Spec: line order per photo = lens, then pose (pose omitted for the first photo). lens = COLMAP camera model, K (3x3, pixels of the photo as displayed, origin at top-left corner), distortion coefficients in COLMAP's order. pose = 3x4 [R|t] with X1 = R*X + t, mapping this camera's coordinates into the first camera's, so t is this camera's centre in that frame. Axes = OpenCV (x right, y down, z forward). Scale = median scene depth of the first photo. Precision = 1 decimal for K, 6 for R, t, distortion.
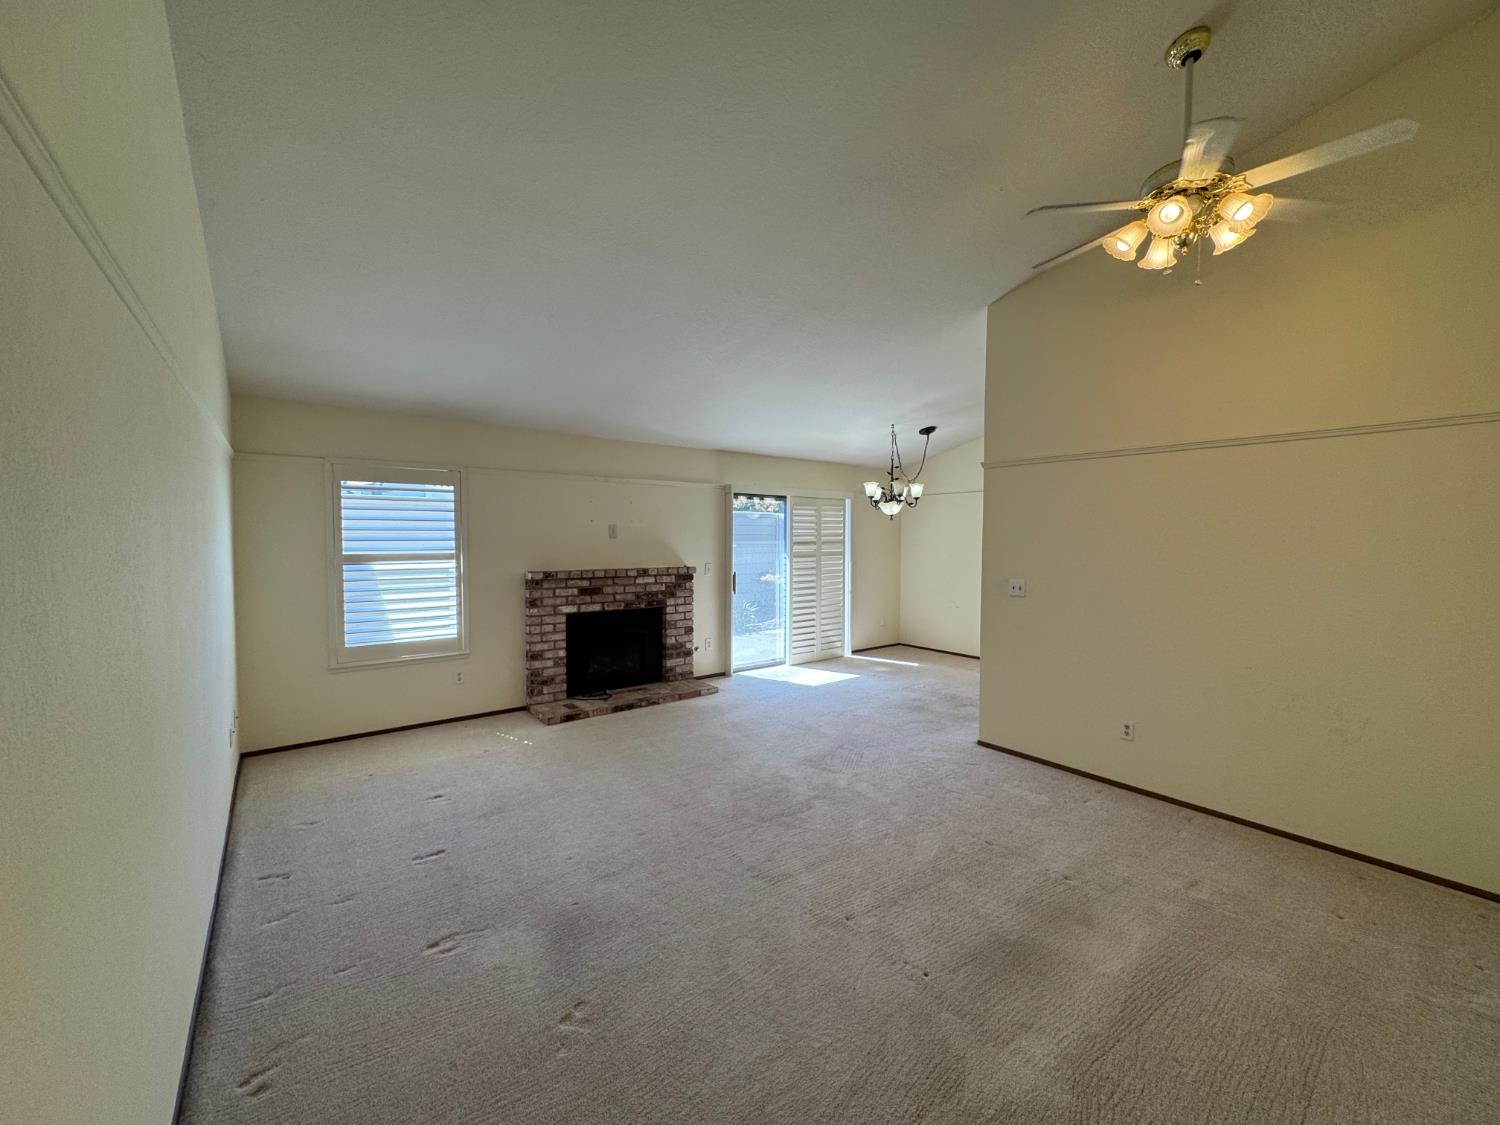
lens RADIAL K [[599.4, 0, 751.5], [0, 599.4, 562.2], [0, 0, 1]] dist [-0.002928, 0.000925]
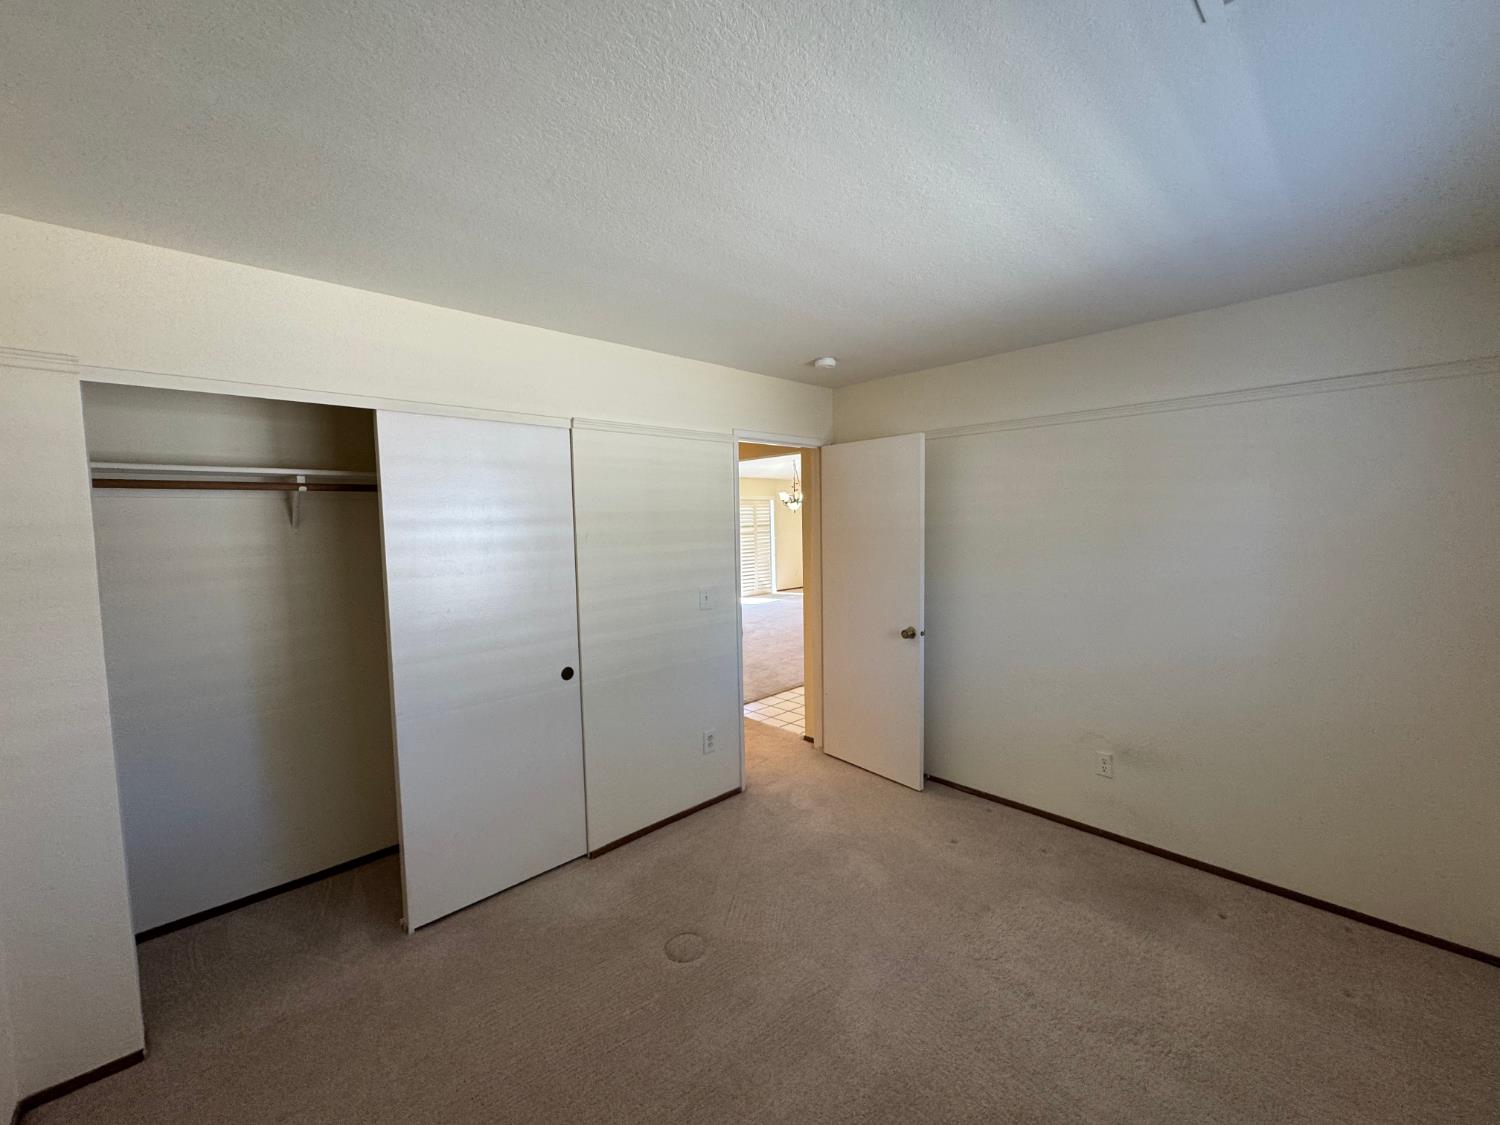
lens RADIAL K [[599.4, 0, 748.1], [0, 599.4, 562.5], [0, 0, 1]] dist [-0.002928, 0.000925]
pose [[0.993325, -0.032105, 0.110796, -0.095870], [0.029241, 0.999197, 0.027374, 0.023753], [-0.111585, -0.023951, 0.993466, -0.657187]]
